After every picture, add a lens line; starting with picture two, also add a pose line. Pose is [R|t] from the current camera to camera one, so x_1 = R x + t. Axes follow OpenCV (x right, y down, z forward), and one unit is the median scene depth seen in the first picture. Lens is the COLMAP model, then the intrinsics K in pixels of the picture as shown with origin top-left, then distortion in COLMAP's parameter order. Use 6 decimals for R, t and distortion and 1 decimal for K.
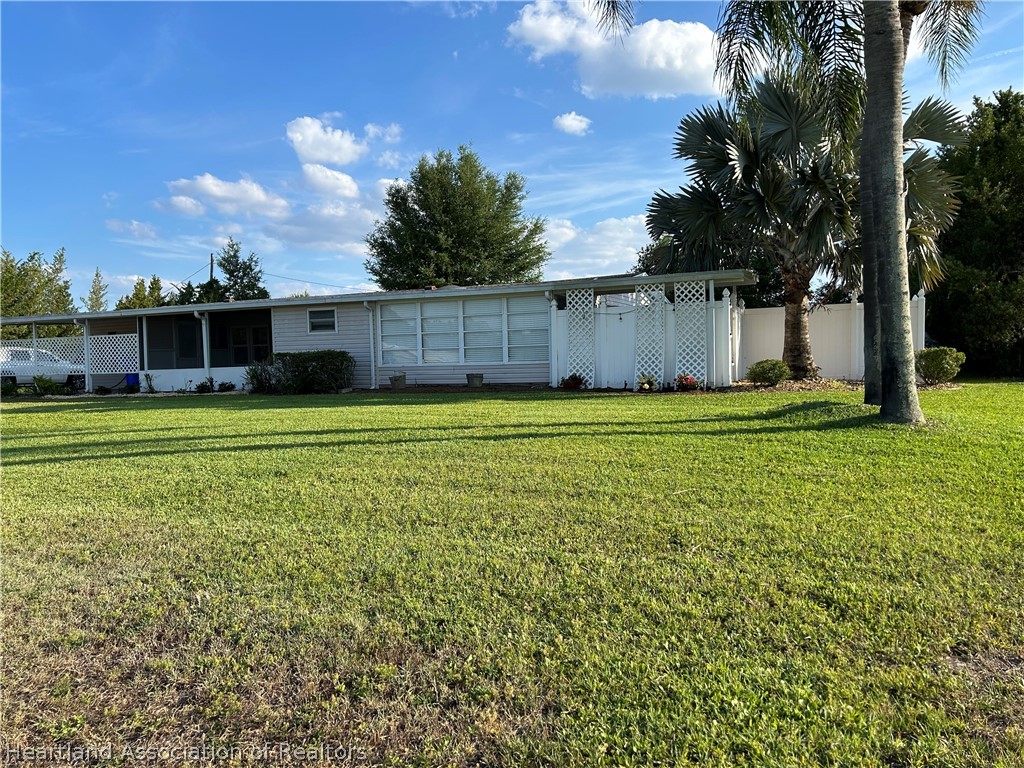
lens RADIAL K [[779.9, 0, 522.8], [0, 779.9, 389.3], [0, 0, 1]] dist [0.059888, -0.074940]
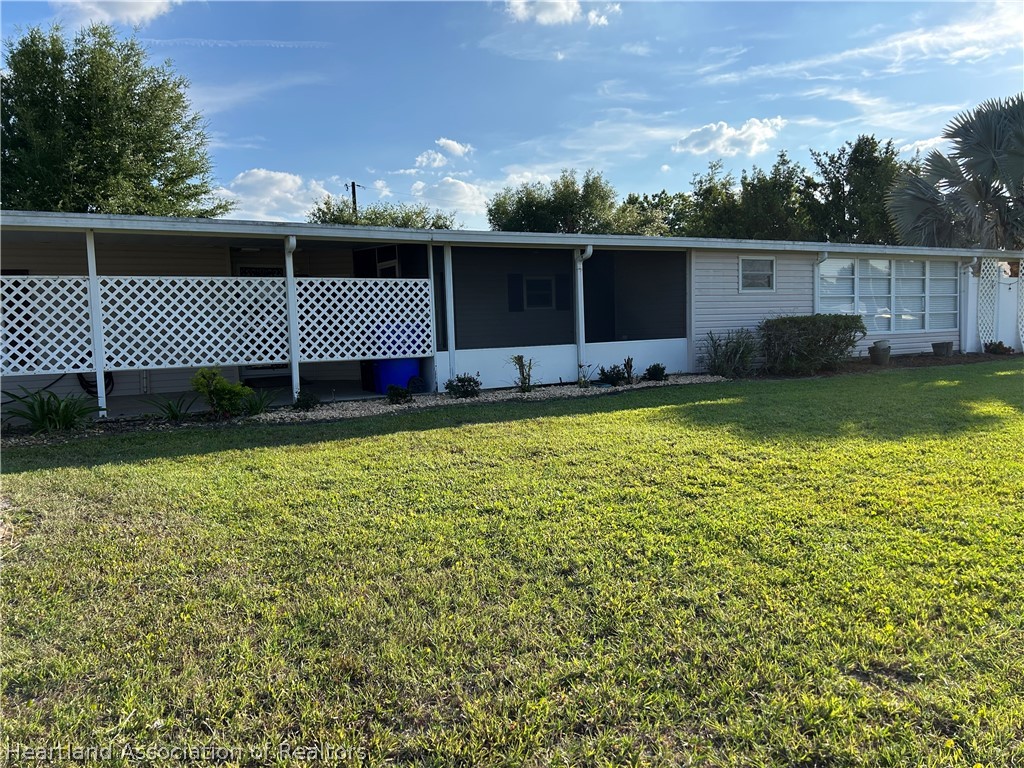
lens RADIAL K [[774.2, 0, 539.3], [0, 774.2, 385.5], [0, 0, 1]] dist [0.046072, -0.067167]
pose [[0.611470, -0.053080, 0.789485, -0.793821], [0.044624, 0.998473, 0.032569, -0.014146], [-0.790008, 0.015315, 0.612905, 0.598152]]
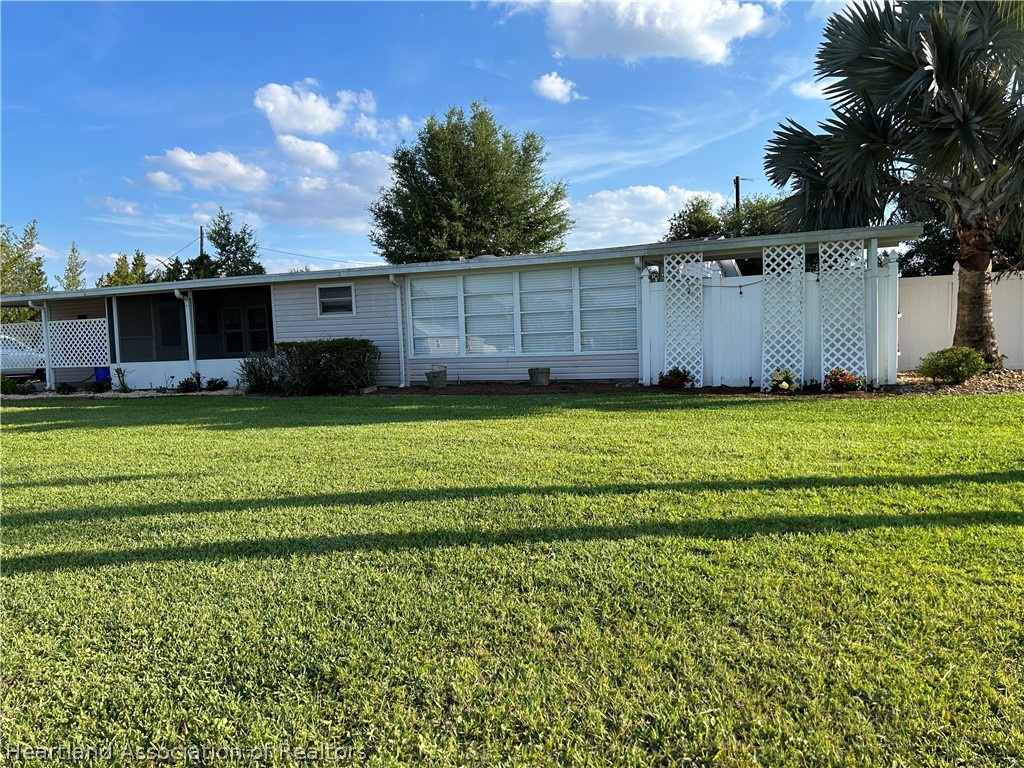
lens RADIAL K [[779.9, 0, 522.8], [0, 779.9, 389.3], [0, 0, 1]] dist [0.059888, -0.074940]
pose [[0.999928, -0.011499, 0.003496, -0.058761], [0.011382, 0.999429, 0.031827, -0.017106], [-0.003860, -0.031784, 0.999487, 0.170605]]
